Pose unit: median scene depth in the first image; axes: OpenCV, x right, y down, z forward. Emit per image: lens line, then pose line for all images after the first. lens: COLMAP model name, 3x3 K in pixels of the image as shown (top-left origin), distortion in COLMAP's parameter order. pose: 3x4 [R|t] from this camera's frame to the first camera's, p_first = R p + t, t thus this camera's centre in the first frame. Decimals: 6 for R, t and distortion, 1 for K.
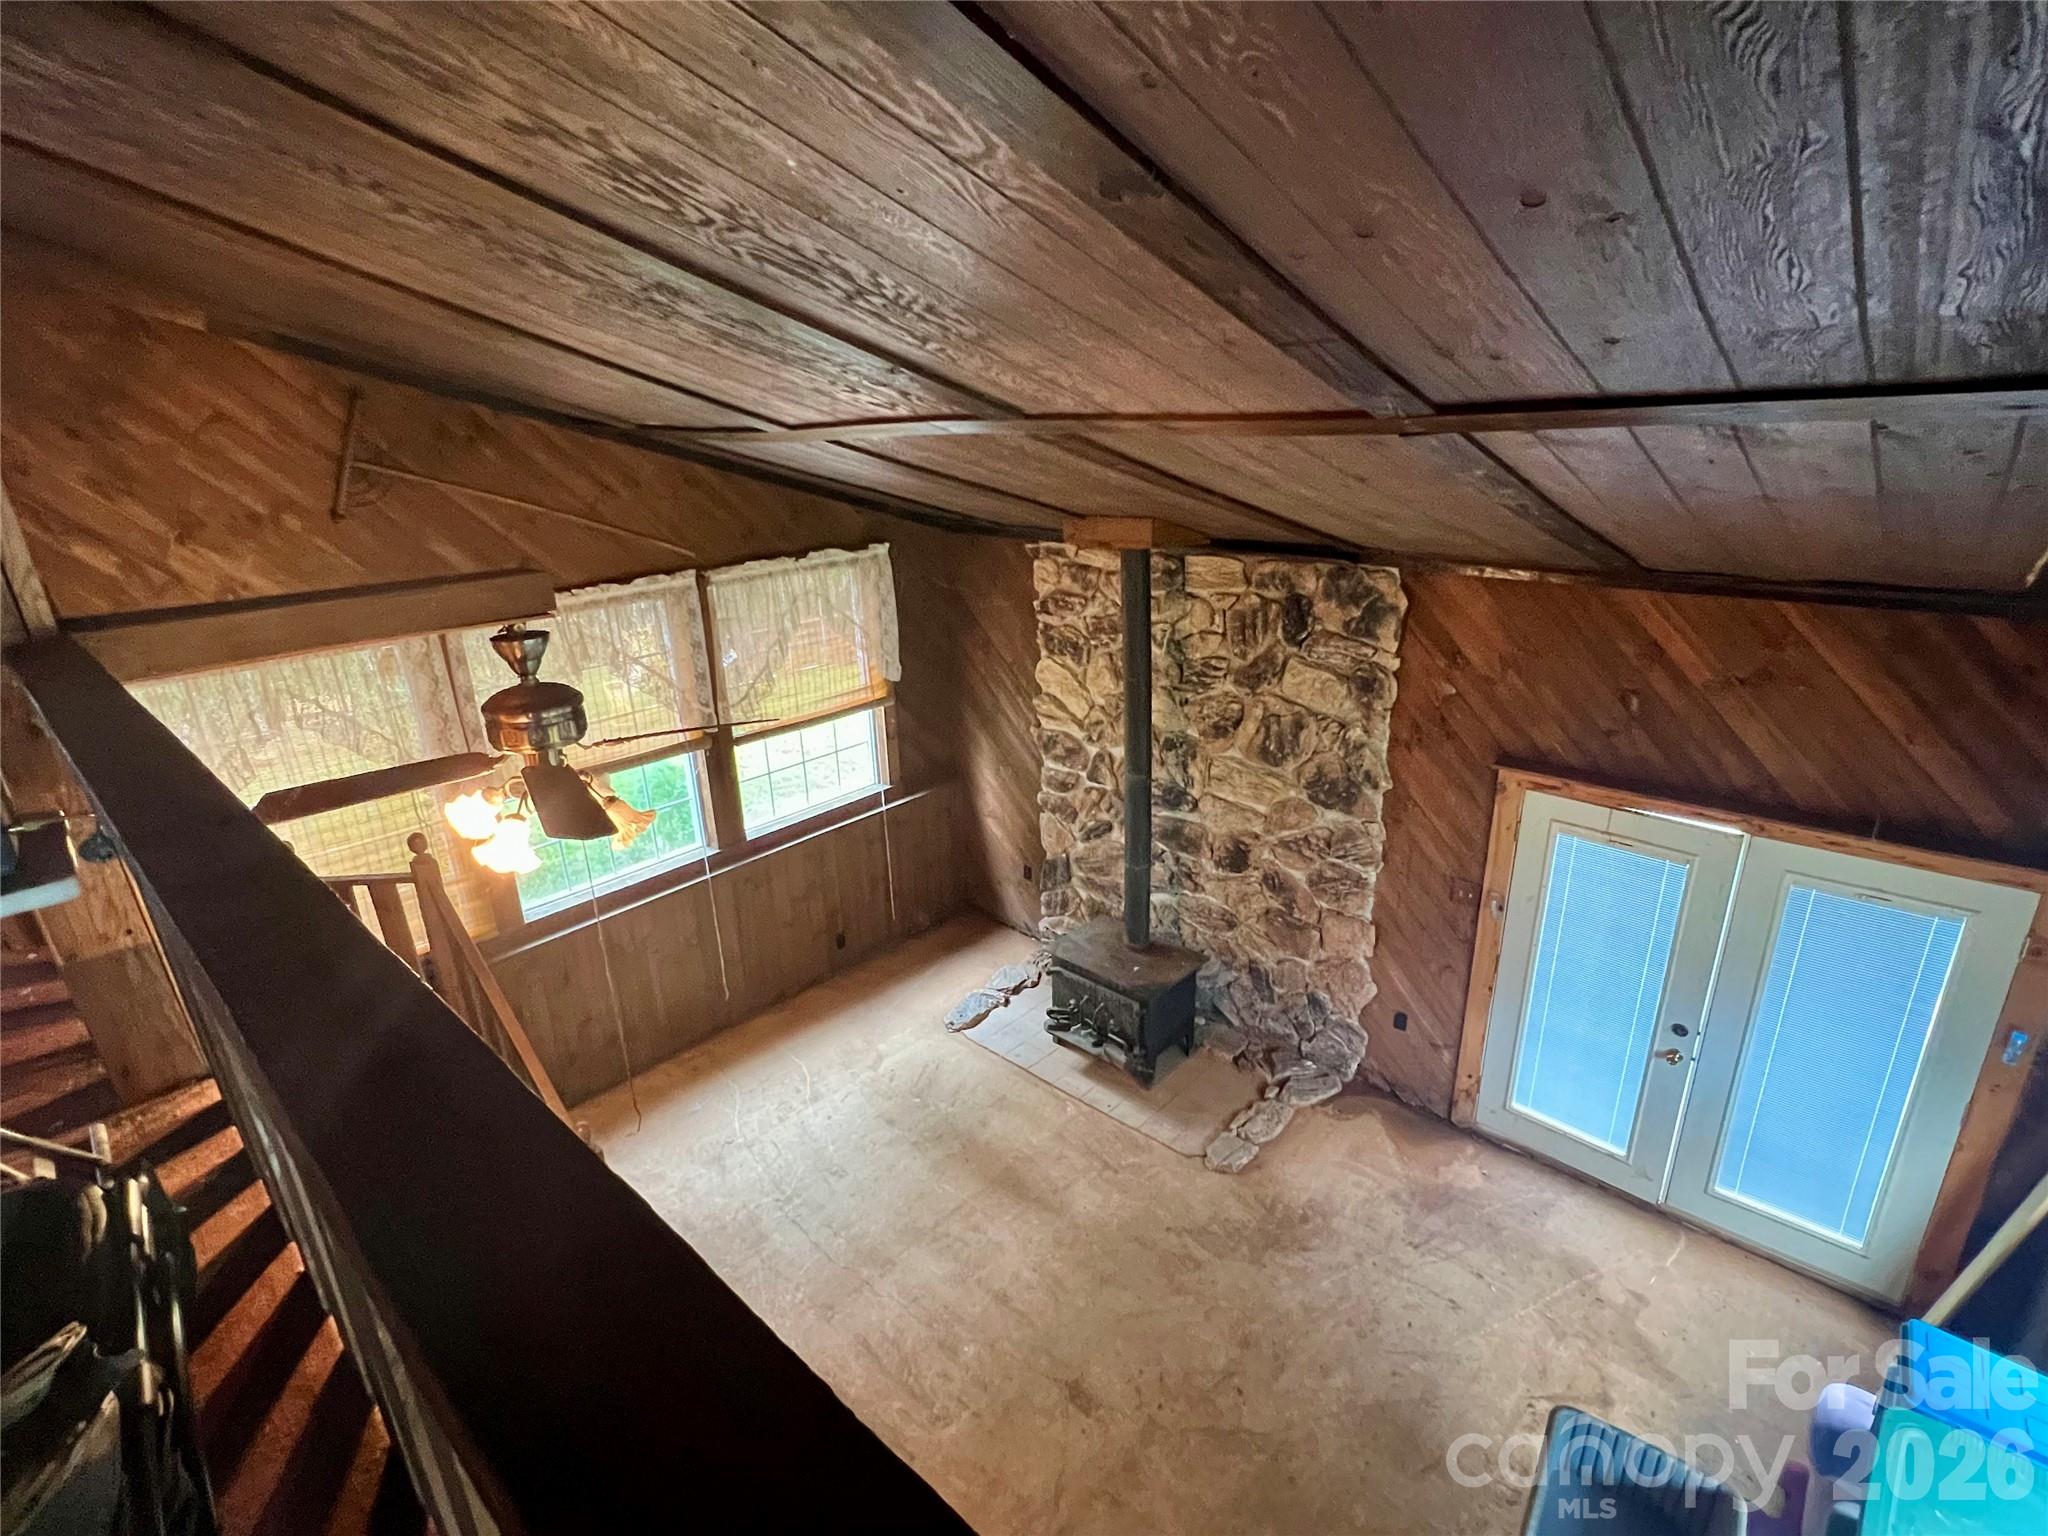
lens RADIAL K [[986.0, 0, 1024.0], [0, 986.0, 768.0], [0, 0, 1]] dist [-0.019827, -0.000007]
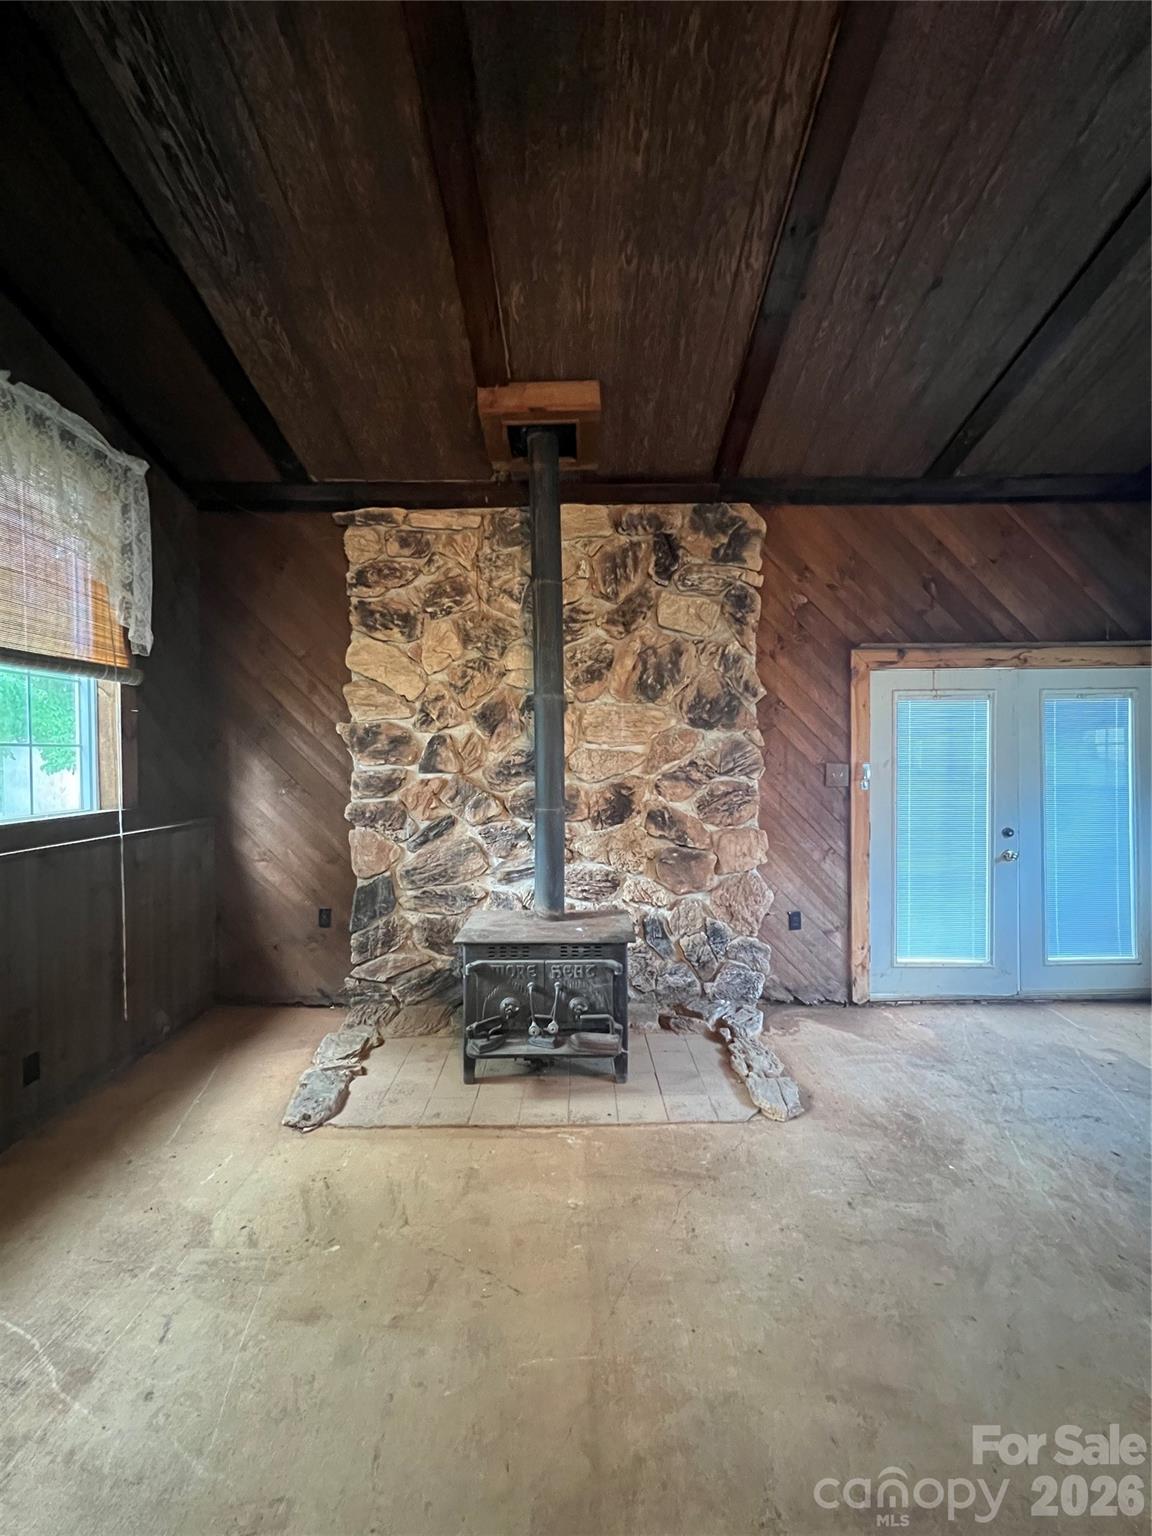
lens RADIAL K [[609.1, 0, 581.1], [0, 609.1, 770.4], [0, 0, 1]] dist [-0.007877, -0.000113]
pose [[0.730824, 0.009276, 0.682502, -0.244636], [0.221396, 0.942625, -0.249883, 0.215662], [-0.645662, 0.333724, 0.686840, 0.633872]]
